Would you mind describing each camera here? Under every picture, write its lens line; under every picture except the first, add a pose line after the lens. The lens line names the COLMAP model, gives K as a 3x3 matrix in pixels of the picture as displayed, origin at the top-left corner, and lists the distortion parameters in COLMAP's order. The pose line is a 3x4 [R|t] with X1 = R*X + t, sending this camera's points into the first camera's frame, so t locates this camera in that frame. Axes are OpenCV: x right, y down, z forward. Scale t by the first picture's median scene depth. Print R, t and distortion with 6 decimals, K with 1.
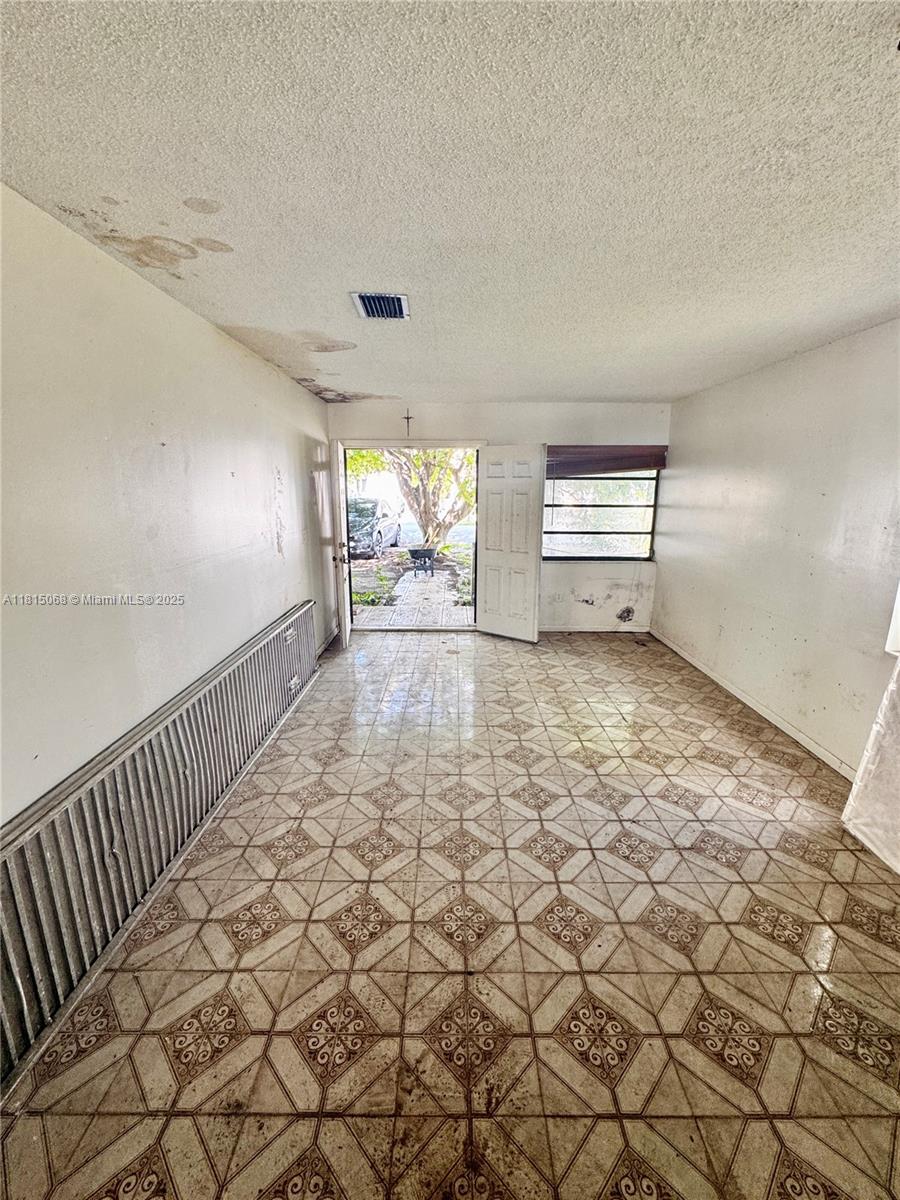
lens RADIAL K [[494.4, 0, 449.7], [0, 494.4, 602.1], [0, 0, 1]] dist [-0.001279, 0.000412]
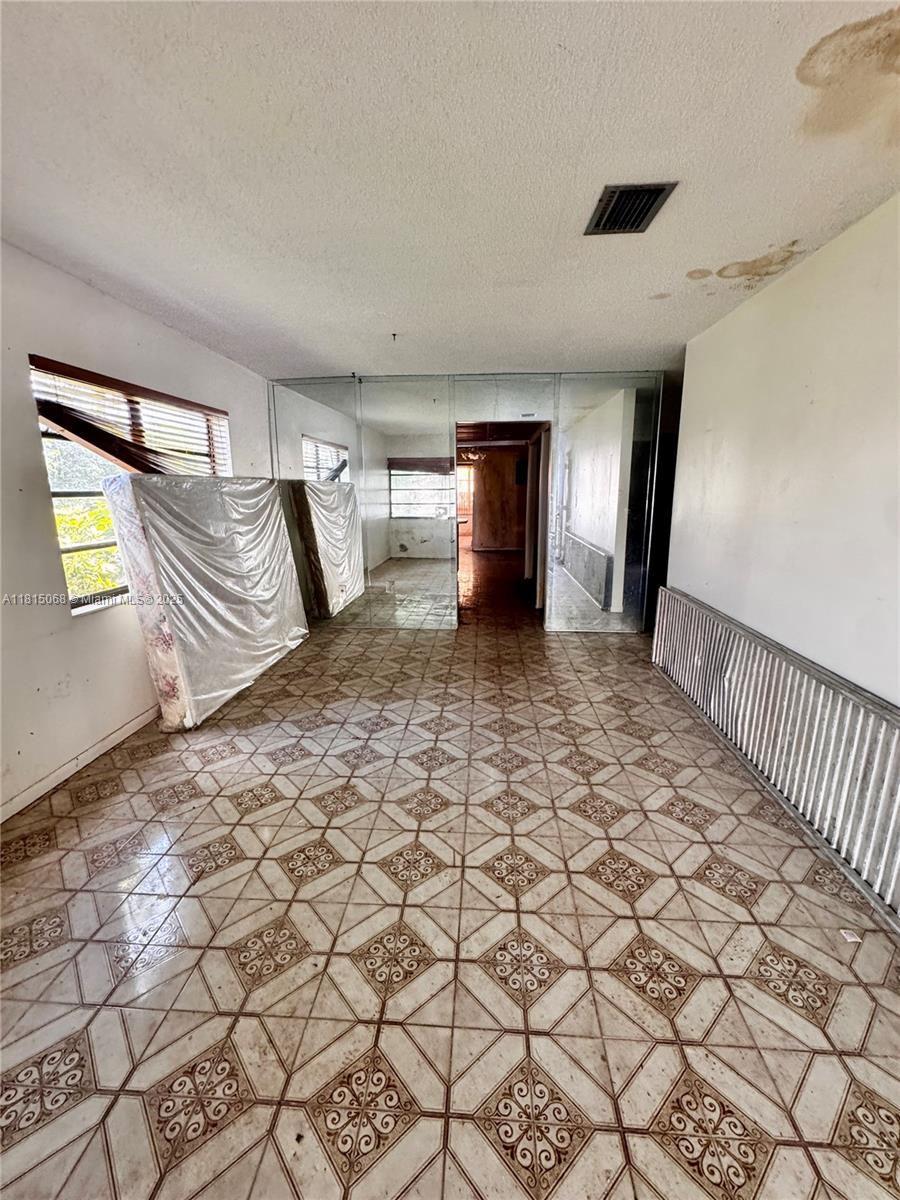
lens RADIAL K [[494.4, 0, 452.2], [0, 494.4, 610.9], [0, 0, 1]] dist [-0.001279, 0.000412]
pose [[-0.997962, -0.019005, 0.060910, 0.088449], [0.011216, 0.887496, 0.460679, -0.385689], [-0.062812, 0.460423, -0.885474, 2.010602]]
